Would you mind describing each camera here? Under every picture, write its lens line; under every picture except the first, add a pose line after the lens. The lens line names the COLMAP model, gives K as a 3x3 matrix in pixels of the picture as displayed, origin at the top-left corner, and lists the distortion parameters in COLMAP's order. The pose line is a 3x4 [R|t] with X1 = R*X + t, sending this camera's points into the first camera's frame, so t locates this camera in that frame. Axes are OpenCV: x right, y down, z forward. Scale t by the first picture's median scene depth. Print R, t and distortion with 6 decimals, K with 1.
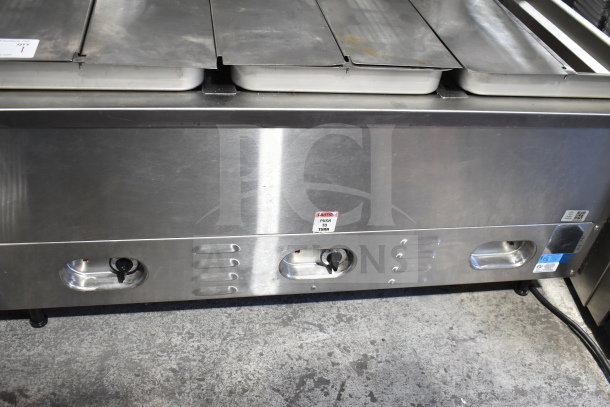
lens RADIAL K [[605.9, 0, 305.0], [0, 605.9, 203.5], [0, 0, 1]] dist [-0.087366, 0.002893]
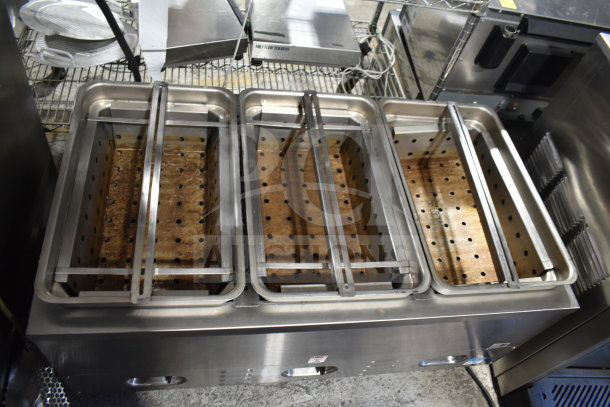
lens RADIAL K [[471.2, 0, 305.0], [0, 471.2, 203.5], [0, 0, 1]] dist [-0.097886, 0.002678]
pose [[0.995841, 0.086896, 0.027382, -0.049201], [-0.090839, 0.970090, 0.225107, -0.486677], [-0.007002, -0.226658, 0.973949, 0.048276]]
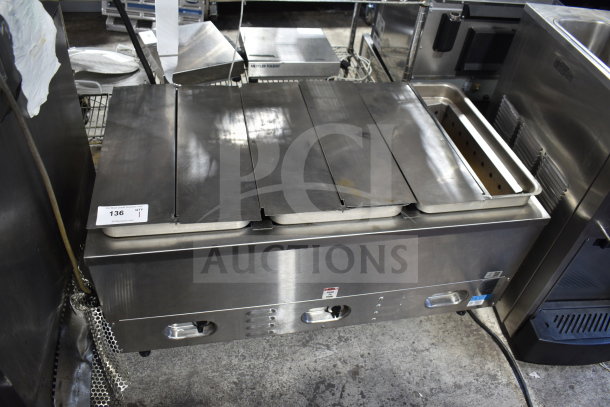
lens RADIAL K [[479.8, 0, 305.0], [0, 479.8, 203.5], [0, 0, 1]] dist [-0.104052, -0.001646]
pose [[0.999572, -0.029198, -0.001785, -0.020204], [0.029252, 0.997580, 0.063077, -0.247605], [-0.000061, -0.063102, 0.998007, -0.186882]]
